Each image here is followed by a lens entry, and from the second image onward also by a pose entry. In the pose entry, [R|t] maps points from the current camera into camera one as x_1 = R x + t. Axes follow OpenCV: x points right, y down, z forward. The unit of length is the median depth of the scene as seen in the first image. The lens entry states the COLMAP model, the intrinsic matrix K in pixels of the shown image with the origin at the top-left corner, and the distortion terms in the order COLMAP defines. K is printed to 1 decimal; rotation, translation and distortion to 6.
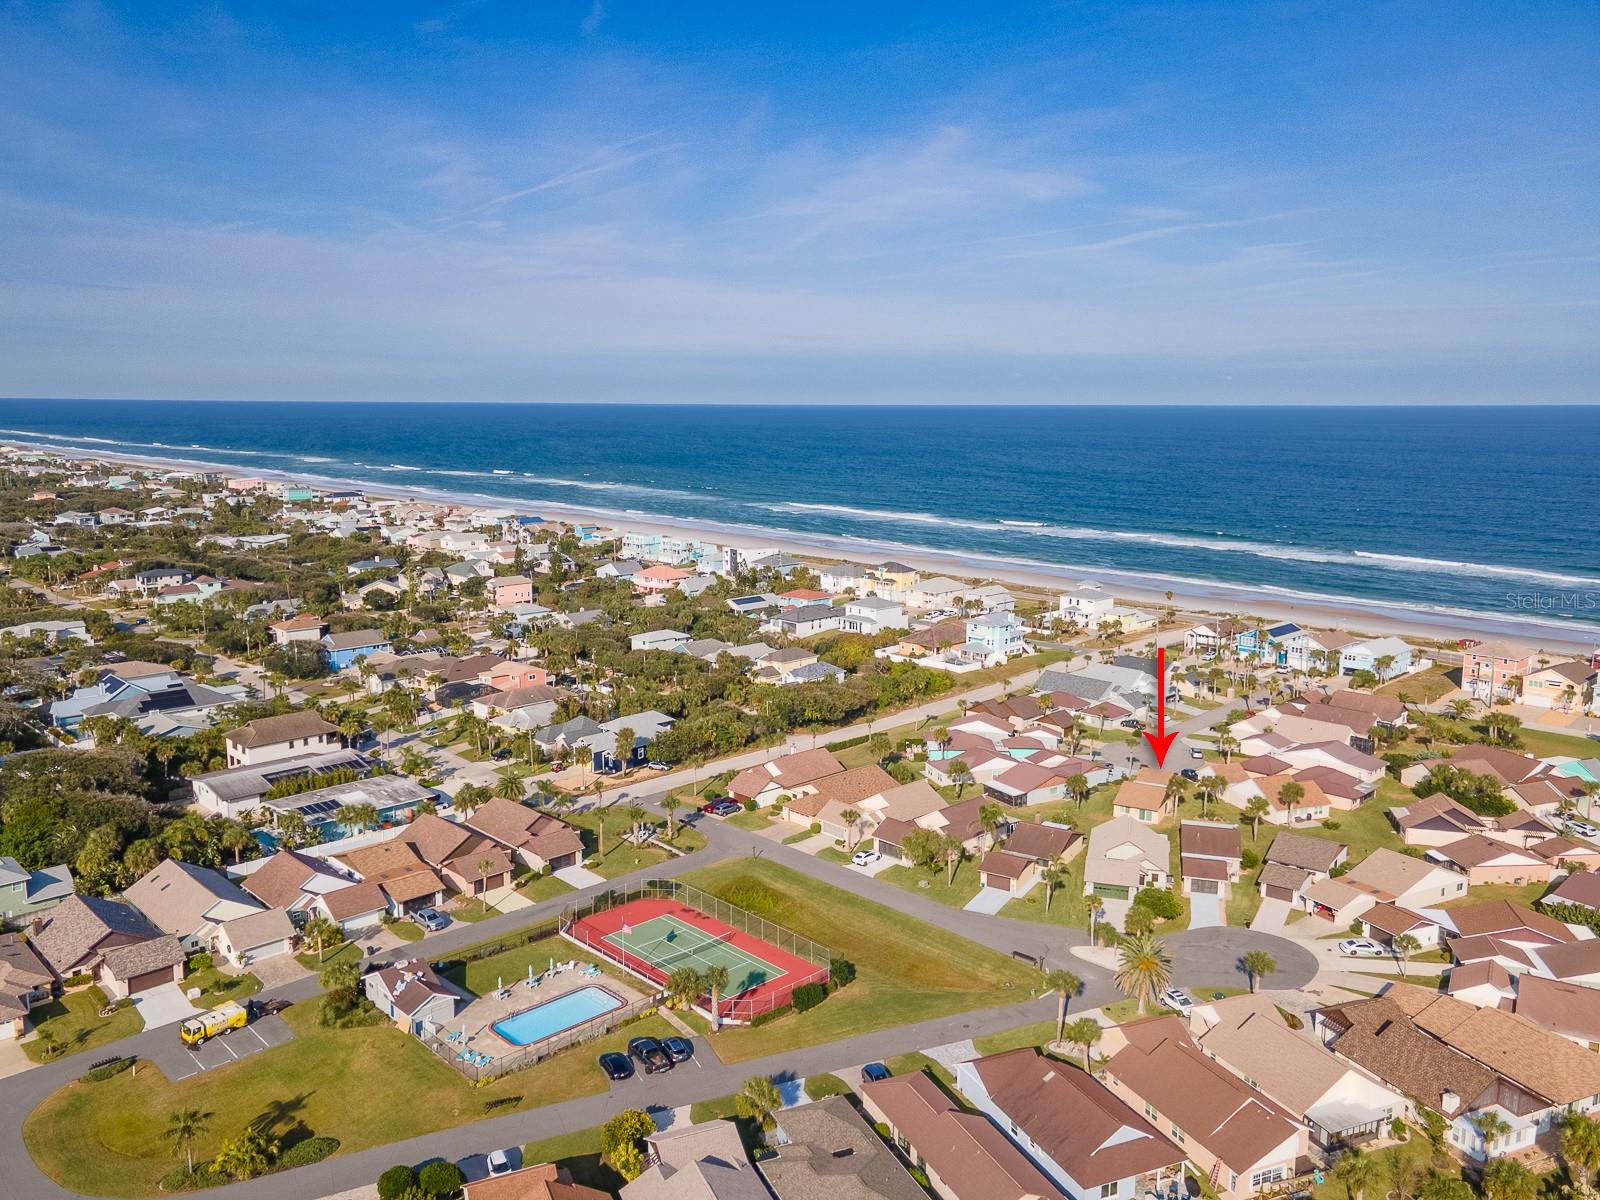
lens RADIAL K [[1226.0, 0, 801.3], [0, 1226.0, 569.7], [0, 0, 1]] dist [0.048260, 0.005793]
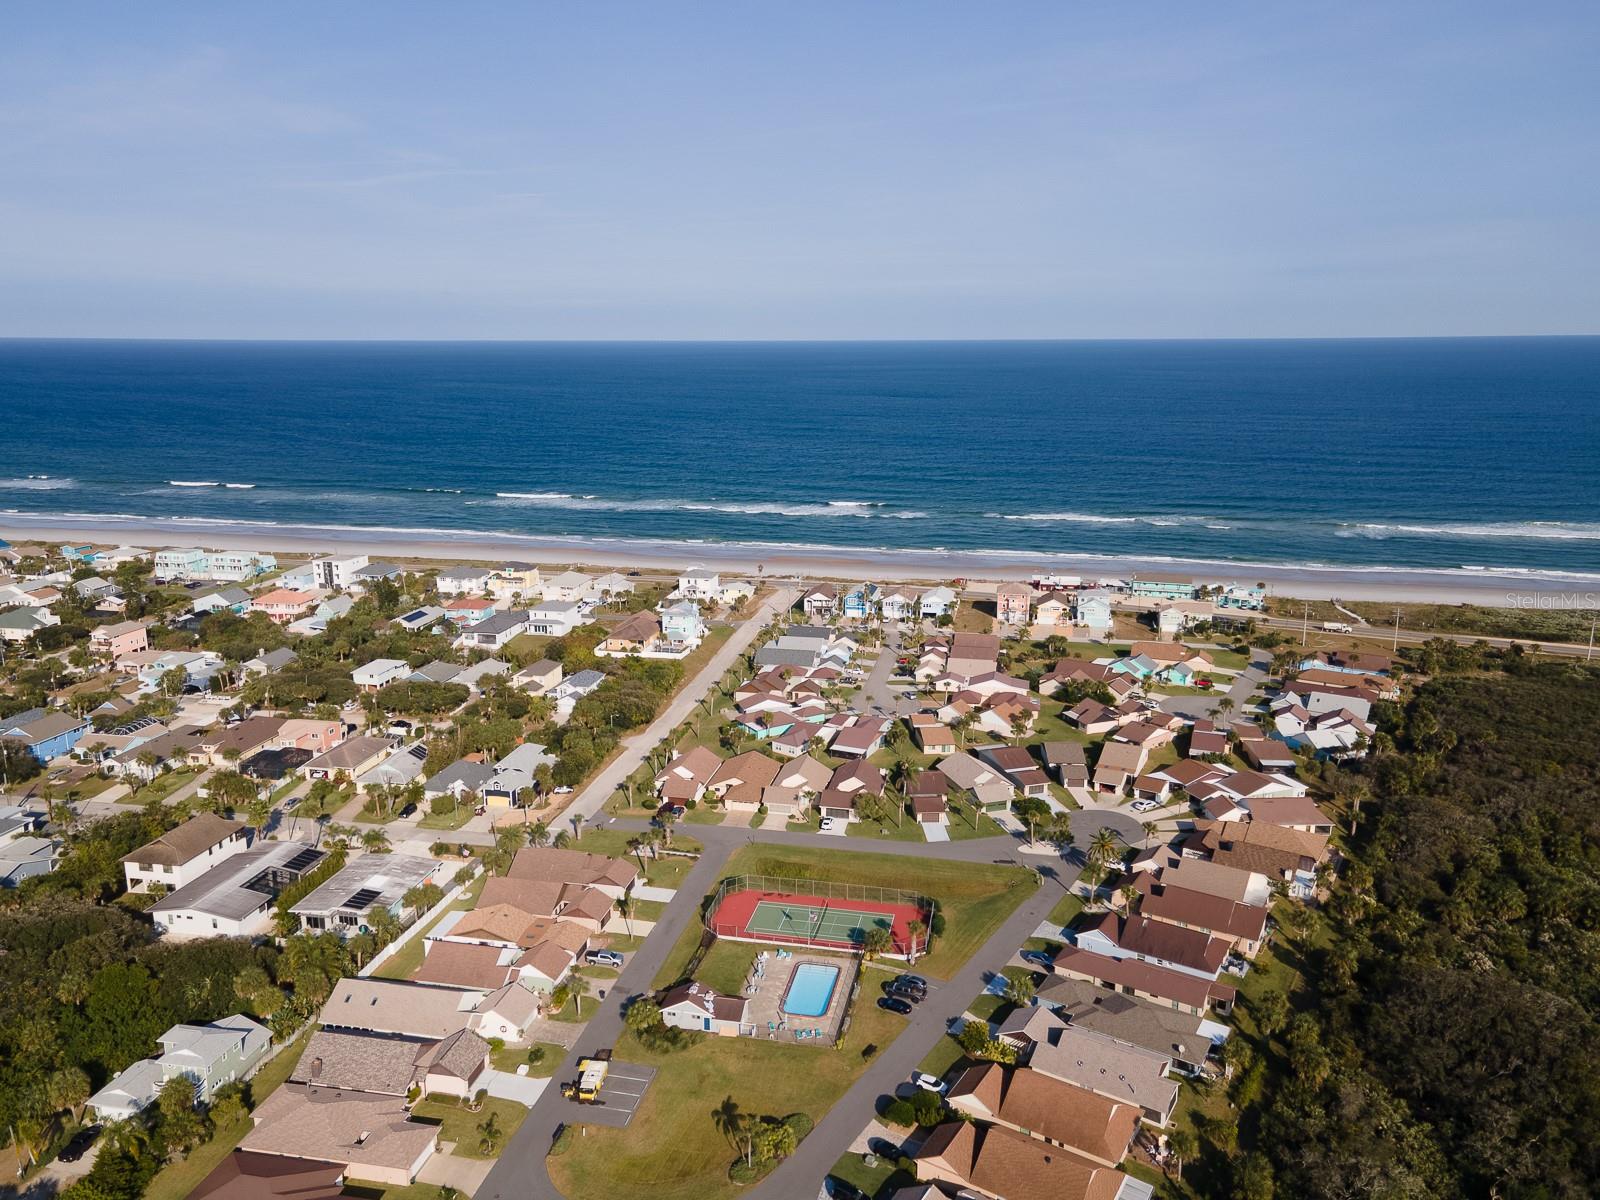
lens RADIAL K [[1153.1, 0, 790.5], [0, 1153.1, 599.9], [0, 0, 1]] dist [0.066045, 0.001224]
pose [[0.833799, -0.128908, 0.536808, -0.456945], [0.081539, 0.990448, 0.111193, -0.109686], [-0.546014, -0.048942, 0.836345, -0.014028]]
